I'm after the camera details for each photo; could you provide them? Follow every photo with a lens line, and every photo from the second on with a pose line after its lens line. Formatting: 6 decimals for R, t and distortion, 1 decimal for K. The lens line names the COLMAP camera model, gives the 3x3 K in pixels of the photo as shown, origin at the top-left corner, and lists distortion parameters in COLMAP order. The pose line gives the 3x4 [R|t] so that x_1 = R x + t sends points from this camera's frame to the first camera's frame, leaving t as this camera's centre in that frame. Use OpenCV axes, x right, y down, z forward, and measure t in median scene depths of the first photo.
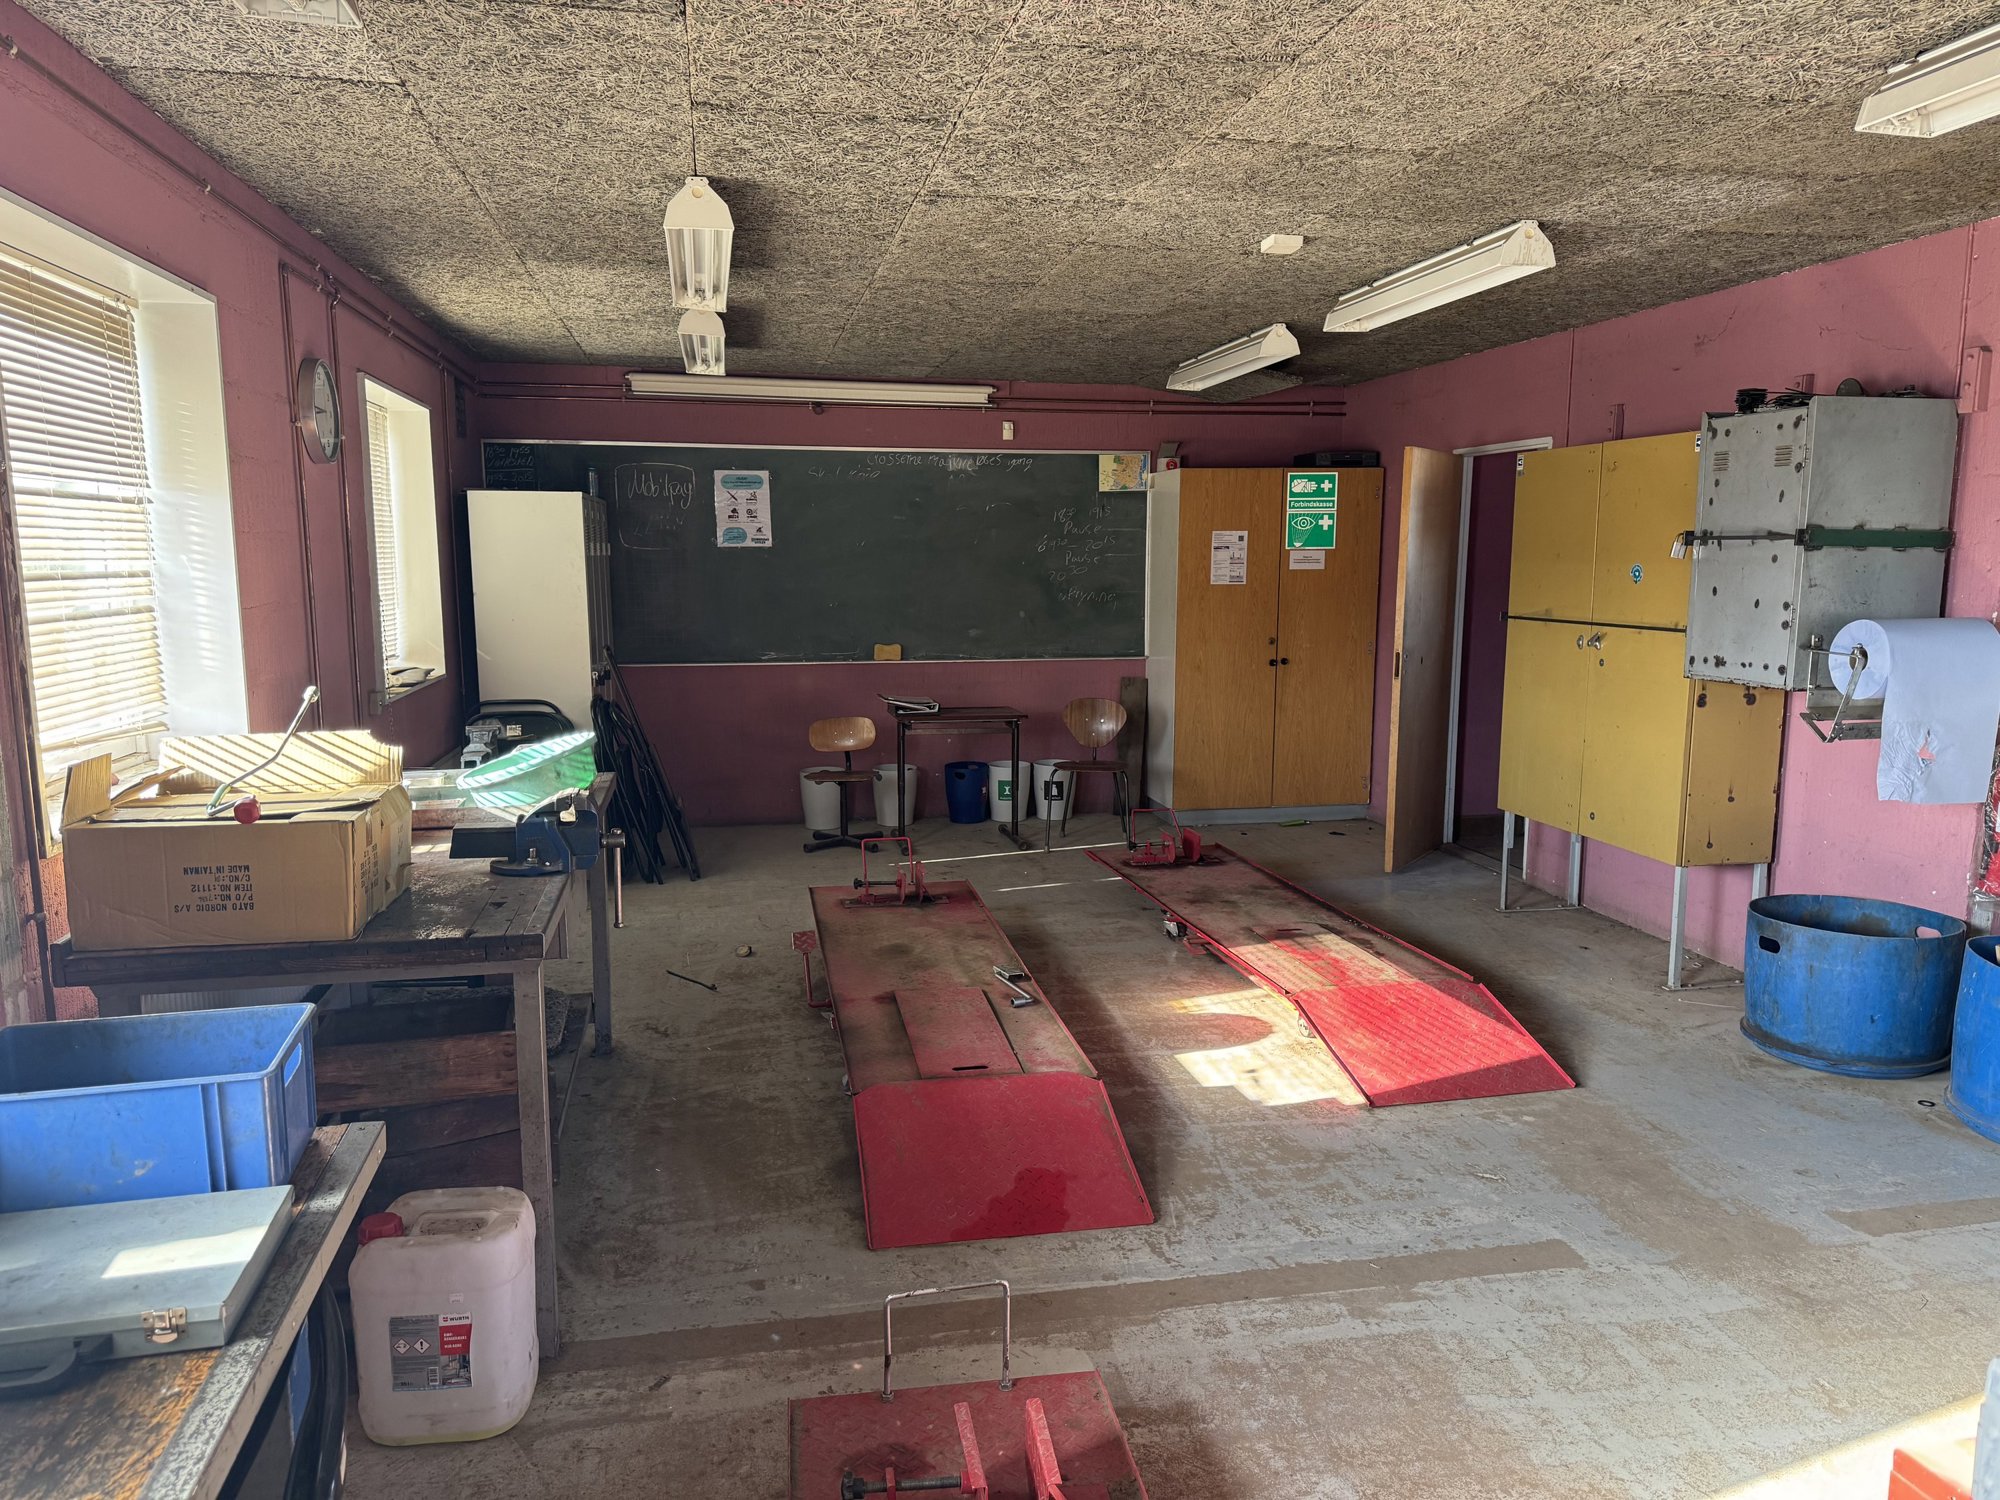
lens RADIAL K [[1408.1, 0, 1005.2], [0, 1408.1, 749.5], [0, 0, 1]] dist [0.048302, -0.082649]
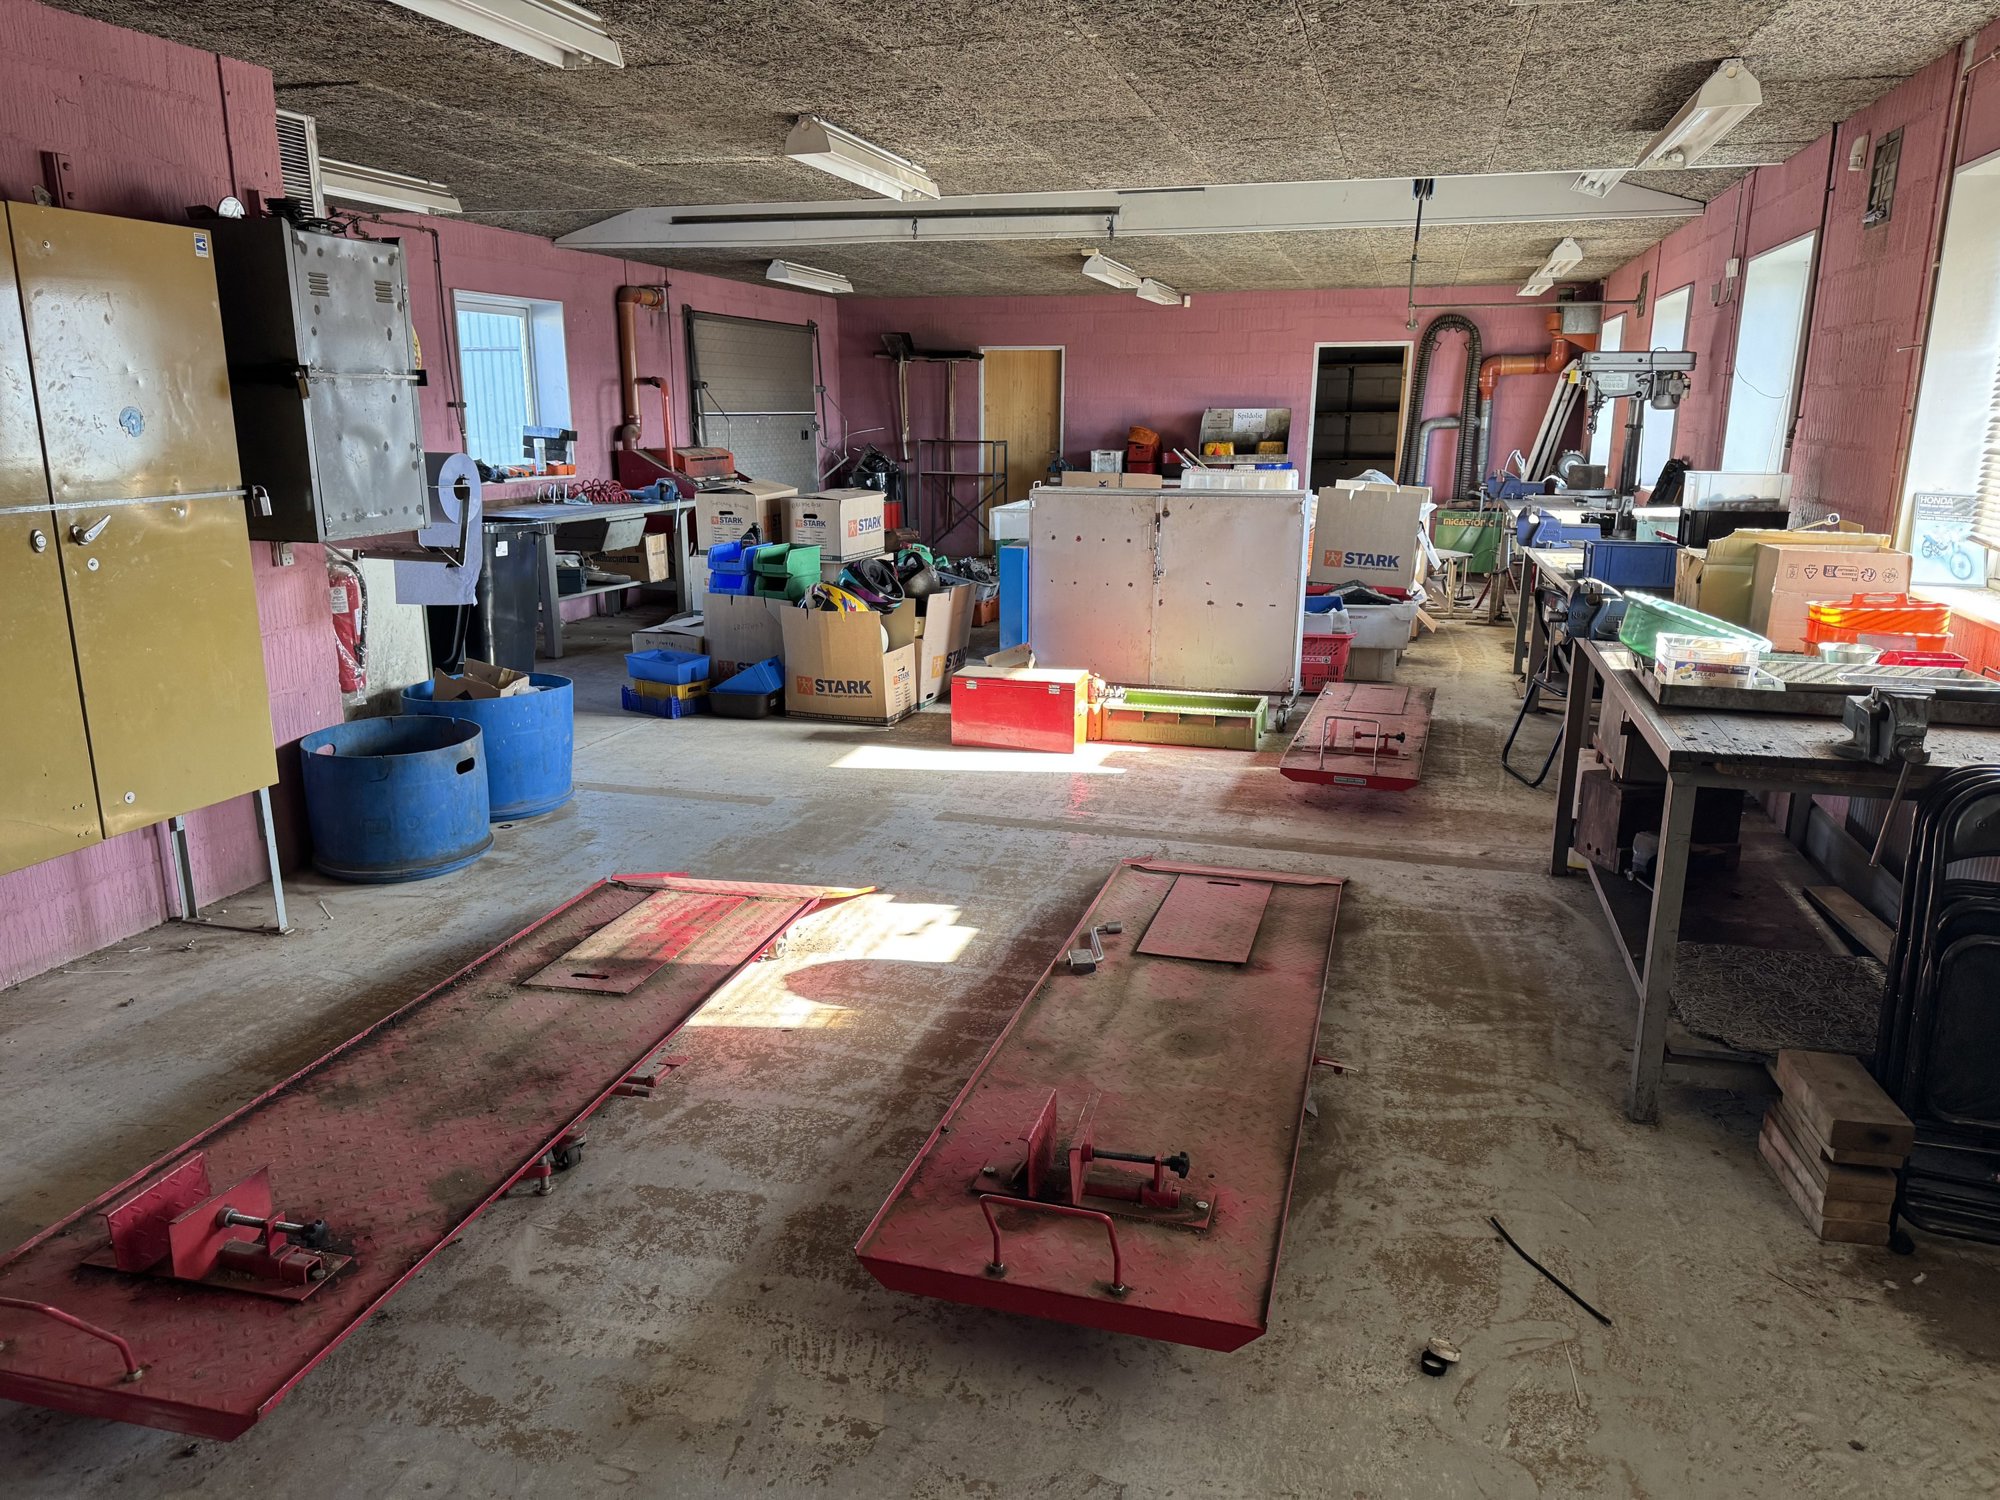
lens RADIAL K [[1408.1, 0, 998.0], [0, 1408.1, 760.7], [0, 0, 1]] dist [0.048302, -0.082649]
pose [[-0.890362, -0.114748, 0.440555, -0.293016], [0.058929, 0.930523, 0.361462, -0.229878], [-0.451423, 0.347794, -0.821740, 1.690260]]
